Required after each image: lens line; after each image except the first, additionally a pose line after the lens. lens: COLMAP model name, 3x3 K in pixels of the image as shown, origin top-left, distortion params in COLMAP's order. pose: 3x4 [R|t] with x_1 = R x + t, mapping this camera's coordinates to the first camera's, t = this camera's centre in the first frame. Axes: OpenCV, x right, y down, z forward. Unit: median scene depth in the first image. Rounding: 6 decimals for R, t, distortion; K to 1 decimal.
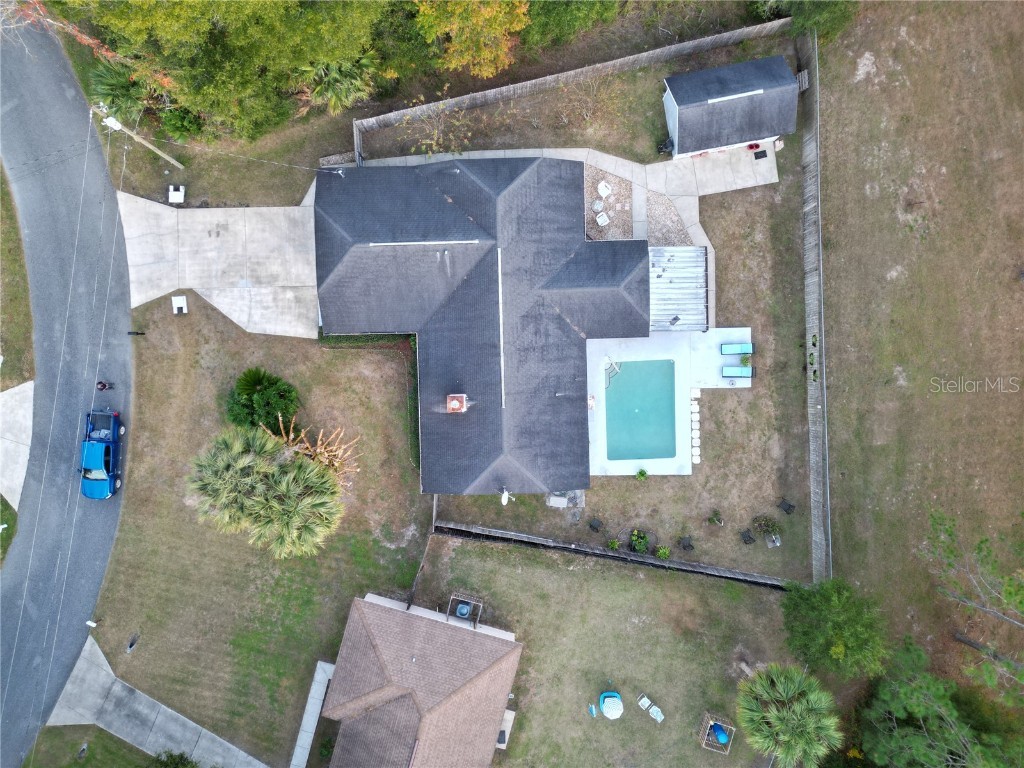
lens RADIAL K [[716.6, 0, 508.4], [0, 716.6, 385.5], [0, 0, 1]] dist [0.079247, -0.078516]
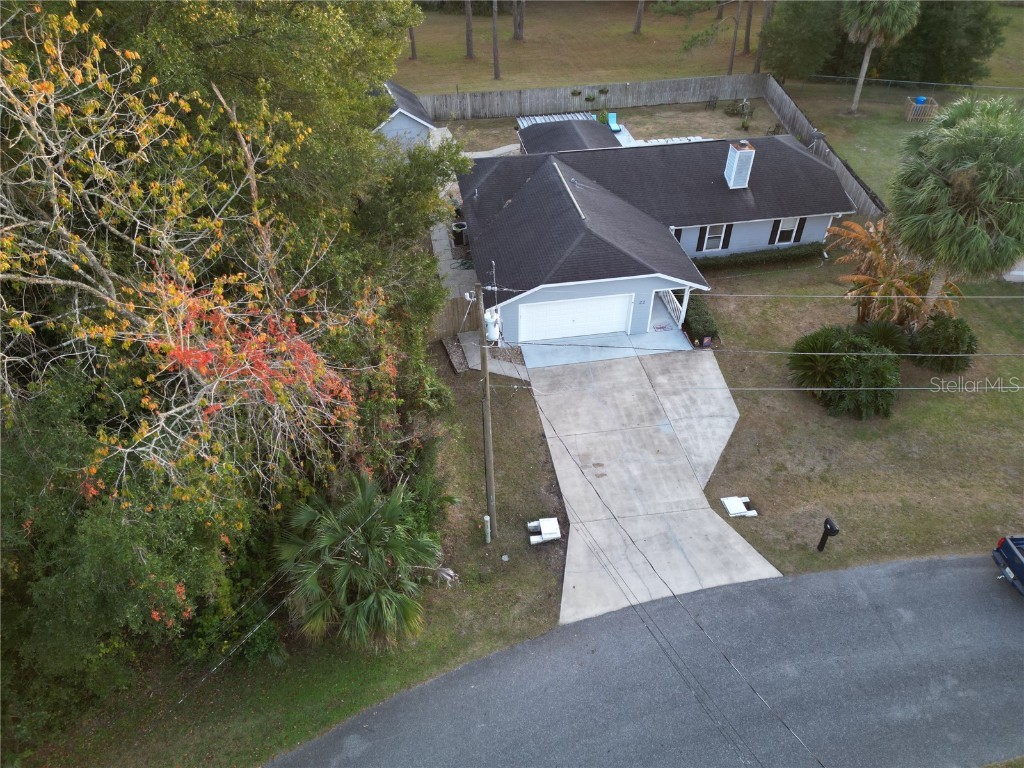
lens RADIAL K [[716.6, 0, 508.4], [0, 716.6, 385.5], [0, 0, 1]] dist [0.079247, -0.078516]
pose [[-0.134075, -0.625414, 0.768688, -0.808121], [0.990639, -0.104657, 0.087638, -0.329108], [0.025639, 0.773243, 0.633591, 0.582397]]
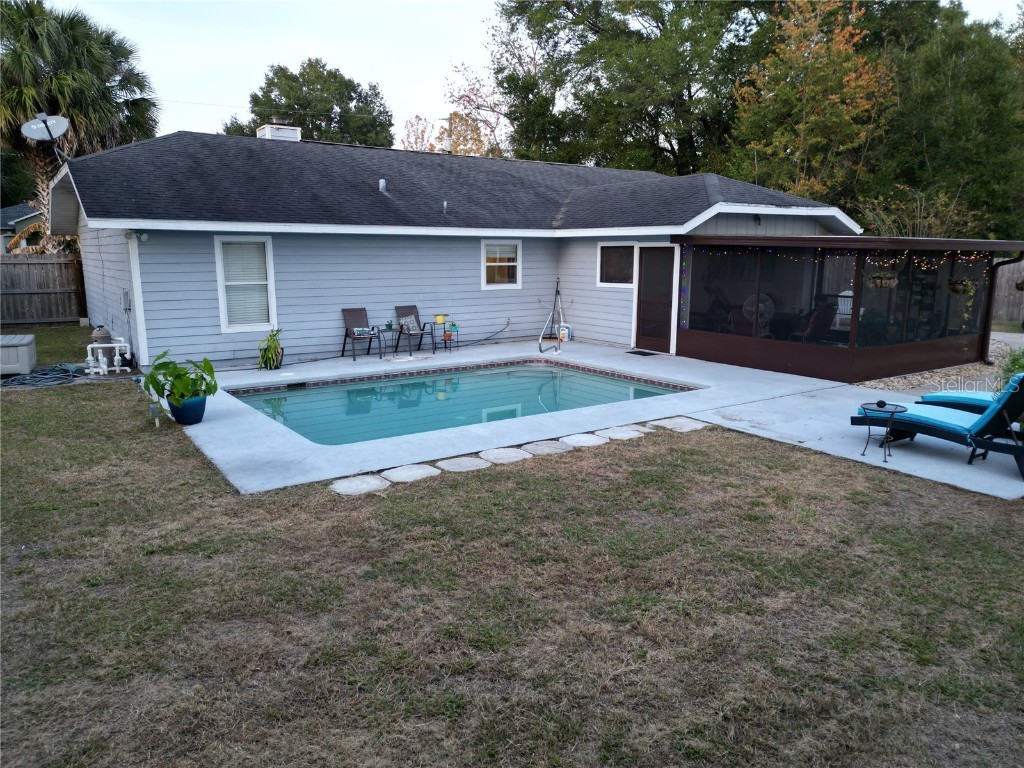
lens RADIAL K [[716.6, 0, 508.4], [0, 716.6, 385.5], [0, 0, 1]] dist [0.079247, -0.078516]
pose [[0.545218, 0.165214, -0.821852, 0.396192], [-0.837995, 0.081215, -0.539601, 0.155419], [-0.022403, 0.982908, 0.182729, 0.960326]]
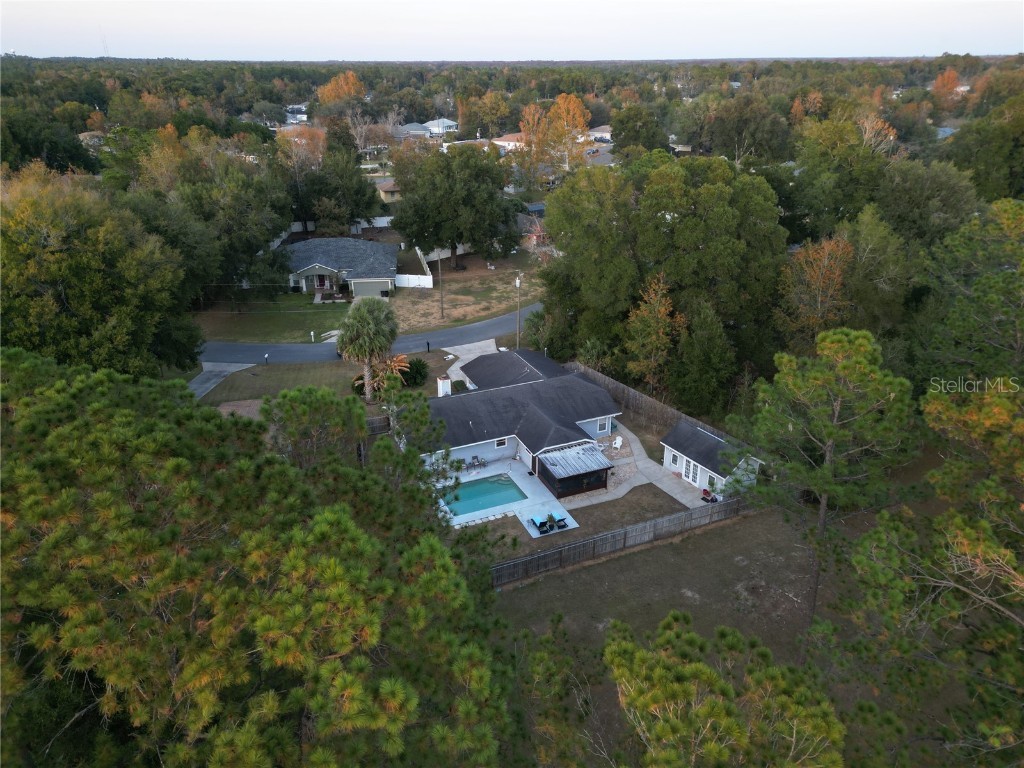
lens RADIAL K [[716.6, 0, 508.4], [0, 716.6, 385.5], [0, 0, 1]] dist [0.079247, -0.078516]
pose [[0.375993, 0.386253, -0.842281, 1.190073], [-0.926441, 0.138711, -0.349952, 0.404573], [-0.018336, 0.911904, 0.409995, 0.316759]]
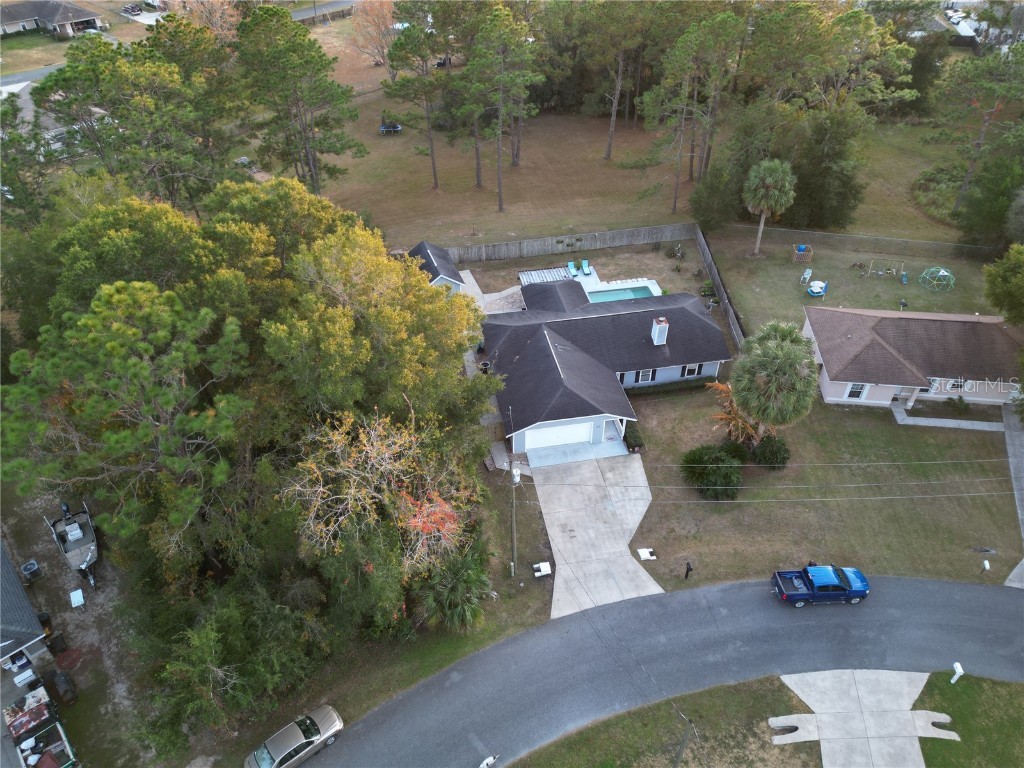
lens RADIAL K [[716.6, 0, 508.4], [0, 716.6, 385.5], [0, 0, 1]] dist [0.079247, -0.078516]
pose [[-0.149036, -0.623941, 0.767129, -1.076360], [0.988417, -0.116478, 0.097291, -0.382732], [0.028650, 0.772743, 0.634073, 0.161604]]
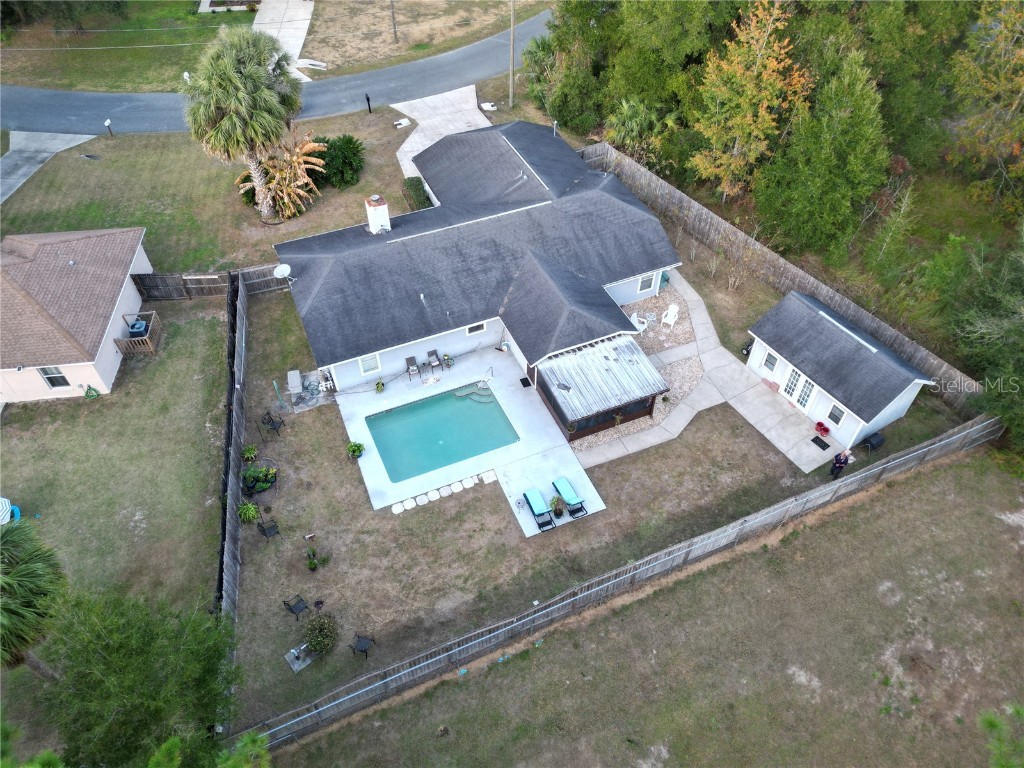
lens RADIAL K [[716.6, 0, 508.4], [0, 716.6, 385.5], [0, 0, 1]] dist [0.079247, -0.078516]
pose [[0.373899, 0.688941, -0.620935, 0.645659], [-0.927250, 0.263125, -0.266406, 0.157310], [-0.020154, 0.675371, 0.737203, 0.423108]]
